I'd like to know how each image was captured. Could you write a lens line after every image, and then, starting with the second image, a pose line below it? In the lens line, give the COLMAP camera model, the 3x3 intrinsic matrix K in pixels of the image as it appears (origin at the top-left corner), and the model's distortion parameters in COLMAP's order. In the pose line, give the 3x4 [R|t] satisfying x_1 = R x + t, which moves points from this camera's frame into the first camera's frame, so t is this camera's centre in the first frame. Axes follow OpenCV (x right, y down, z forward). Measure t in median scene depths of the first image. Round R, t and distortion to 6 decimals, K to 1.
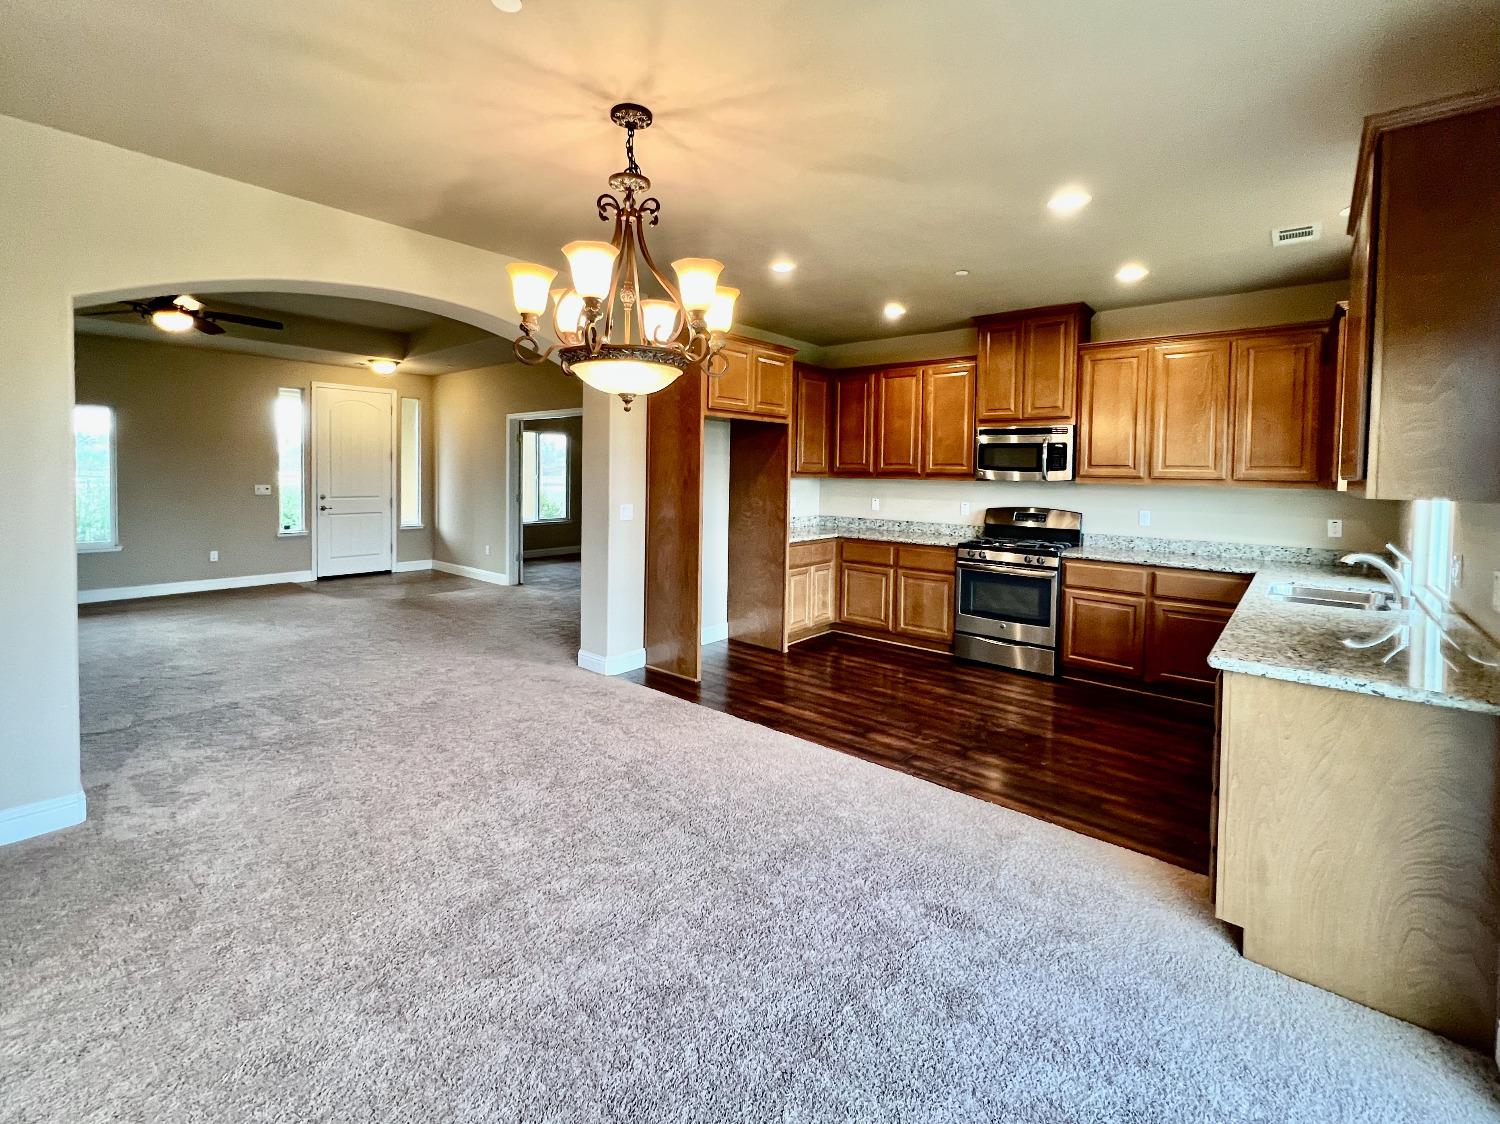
lens RADIAL K [[721.6, 0, 745.2], [0, 721.6, 474.1], [0, 0, 1]] dist [0.001324, 0.000204]
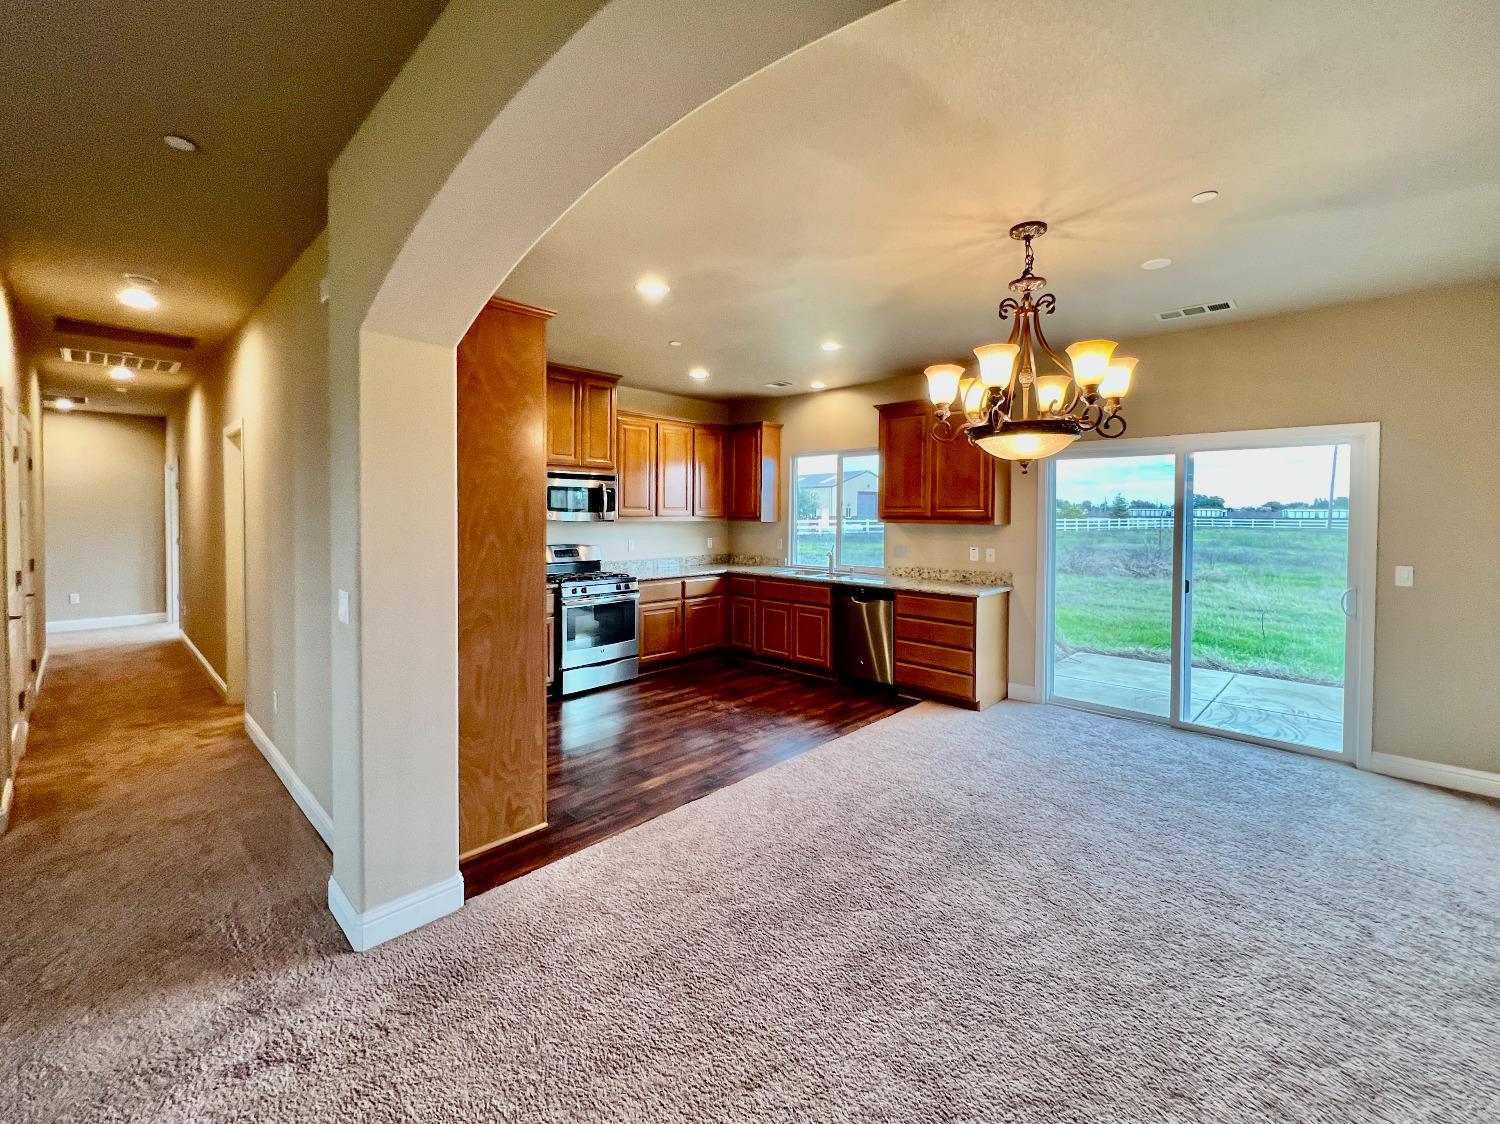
lens RADIAL K [[631.8, 0, 753.0], [0, 631.8, 525.3], [0, 0, 1]] dist [-0.000127, -0.000157]
pose [[0.059791, -0.036463, 0.997545, -0.605202], [0.007533, 0.999321, 0.036077, -0.018319], [-0.998183, 0.005357, 0.060025, 0.701946]]
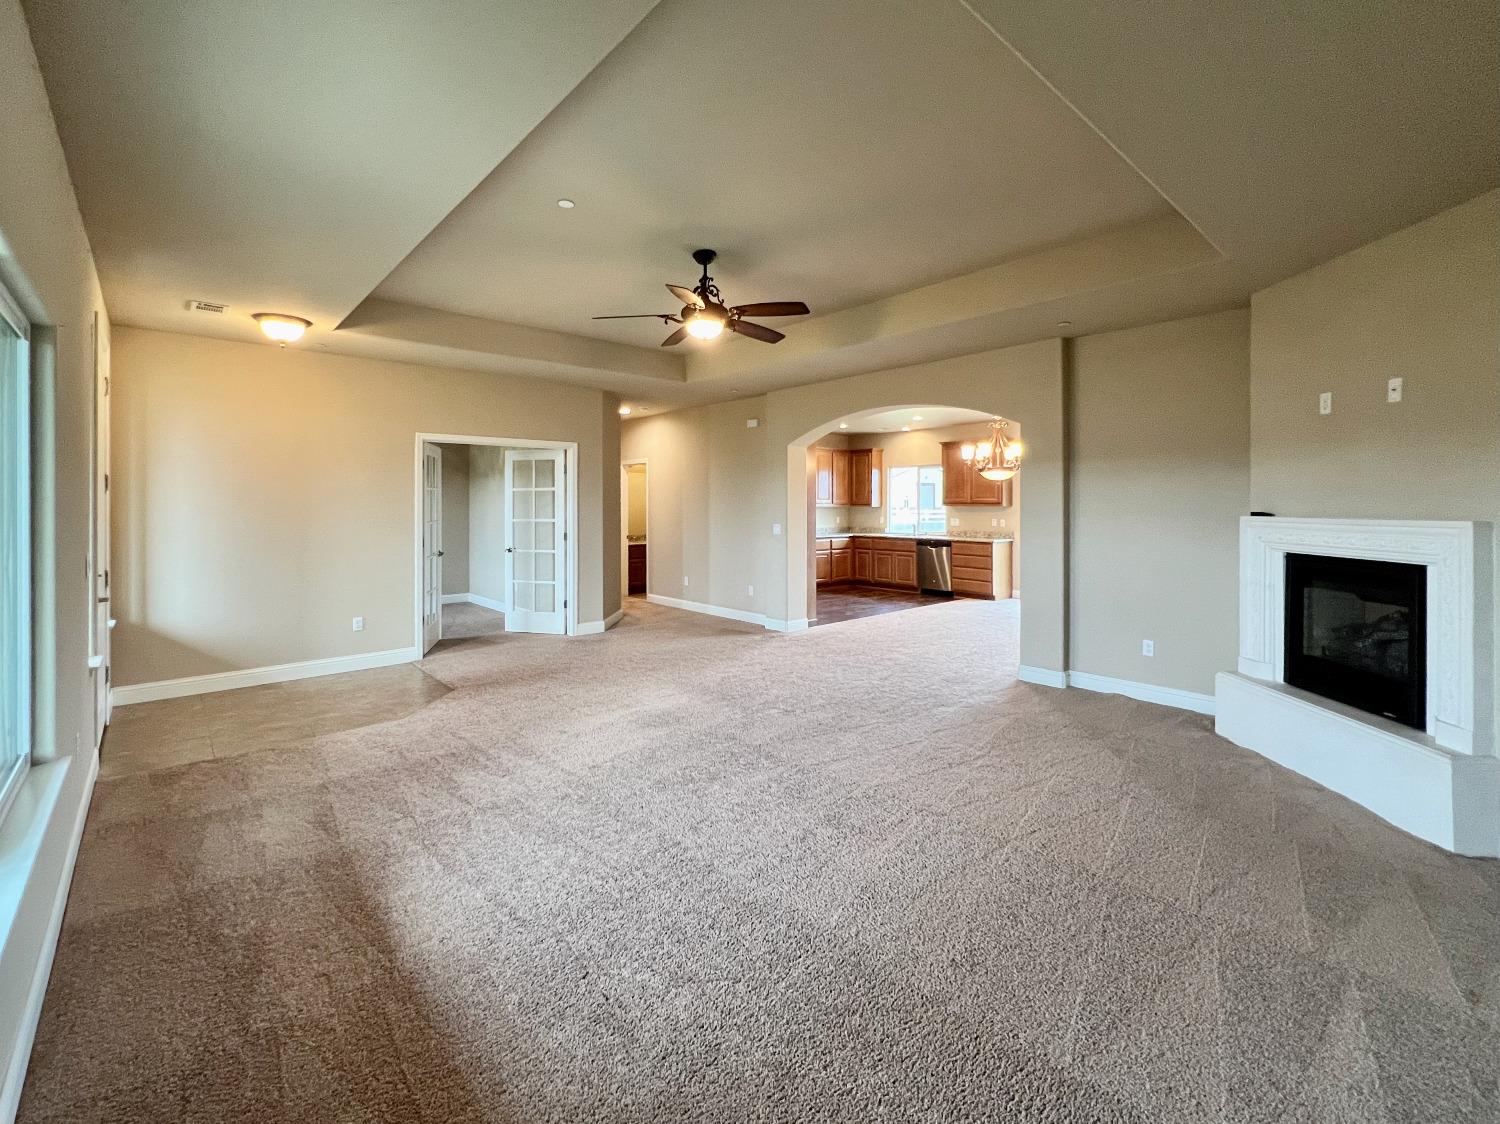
lens RADIAL K [[655.9, 0, 752.0], [0, 655.9, 505.3], [0, 0, 1]] dist [-0.000223, -0.000007]
pose [[0.137868, -0.018208, 0.990283, -1.594008], [0.013927, 0.999768, 0.016443, -0.026973], [-0.990353, 0.011525, 0.138090, 0.852269]]
